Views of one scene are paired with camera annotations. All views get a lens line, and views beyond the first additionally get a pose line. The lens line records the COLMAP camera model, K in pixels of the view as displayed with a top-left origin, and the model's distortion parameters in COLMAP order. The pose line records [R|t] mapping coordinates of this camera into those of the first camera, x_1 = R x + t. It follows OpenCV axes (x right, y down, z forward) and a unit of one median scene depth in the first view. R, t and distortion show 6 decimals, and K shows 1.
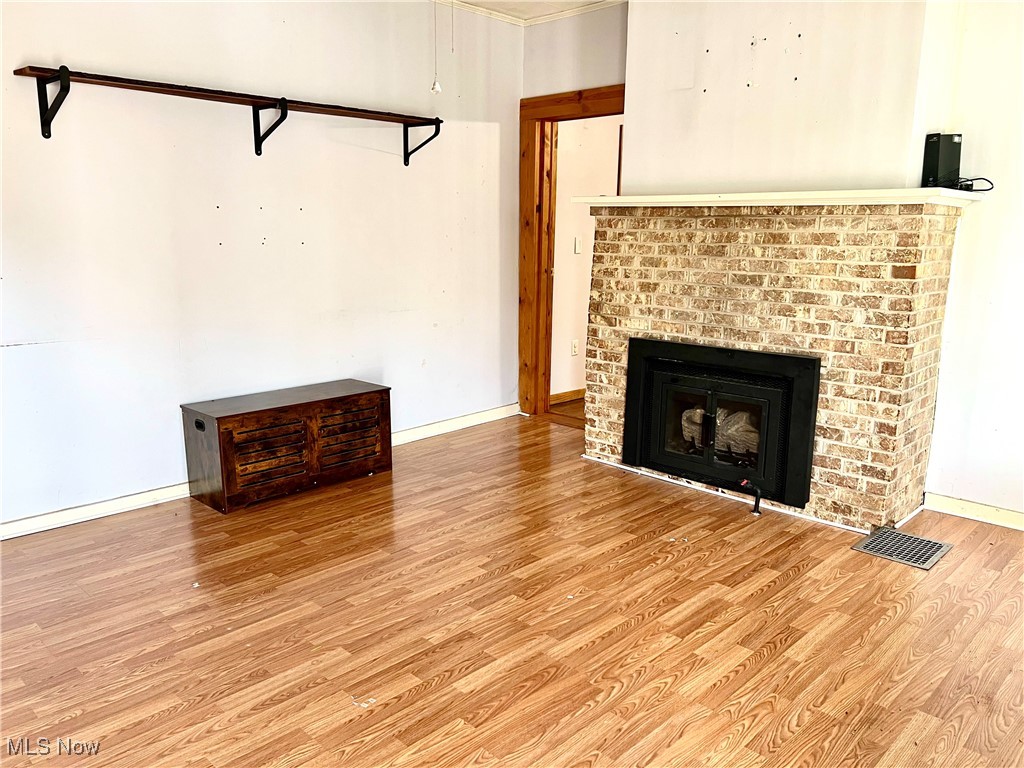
lens RADIAL K [[763.6, 0, 508.6], [0, 763.6, 393.3], [0, 0, 1]] dist [0.076712, -0.086845]
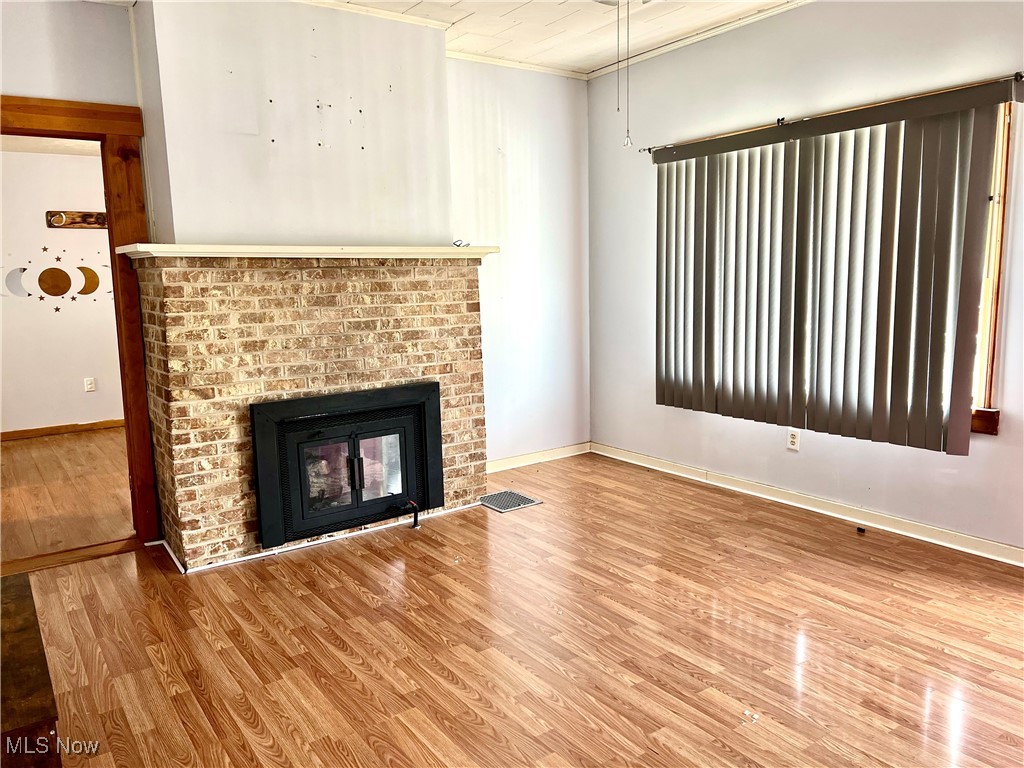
lens RADIAL K [[763.6, 0, 516.5], [0, 763.6, 390.9], [0, 0, 1]] dist [0.076712, -0.086845]
pose [[0.177264, -0.164369, 0.970340, -0.703633], [0.232637, 0.965011, 0.120968, -0.137360], [-0.956273, 0.204294, 0.209300, 0.581461]]
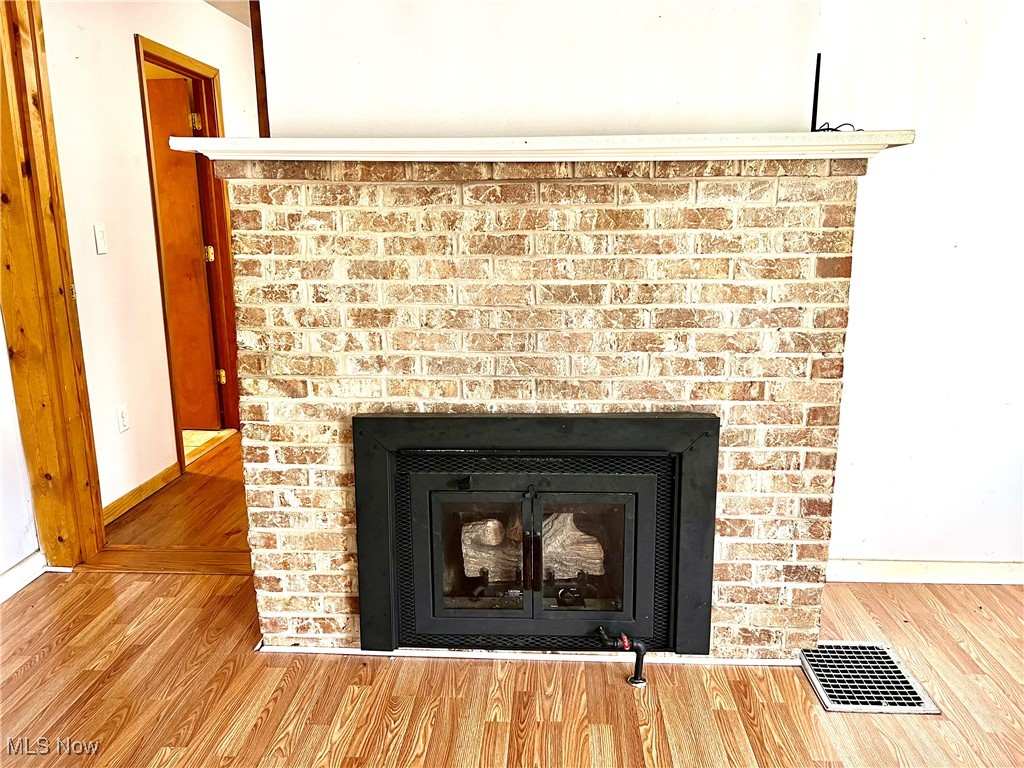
lens RADIAL K [[763.6, 0, 507.0], [0, 763.6, 391.8], [0, 0, 1]] dist [0.076712, -0.086845]
pose [[0.755441, -0.163976, 0.634366, -0.095907], [0.153004, 0.985559, 0.072549, -0.123258], [-0.637102, 0.042254, 0.769621, 0.593692]]
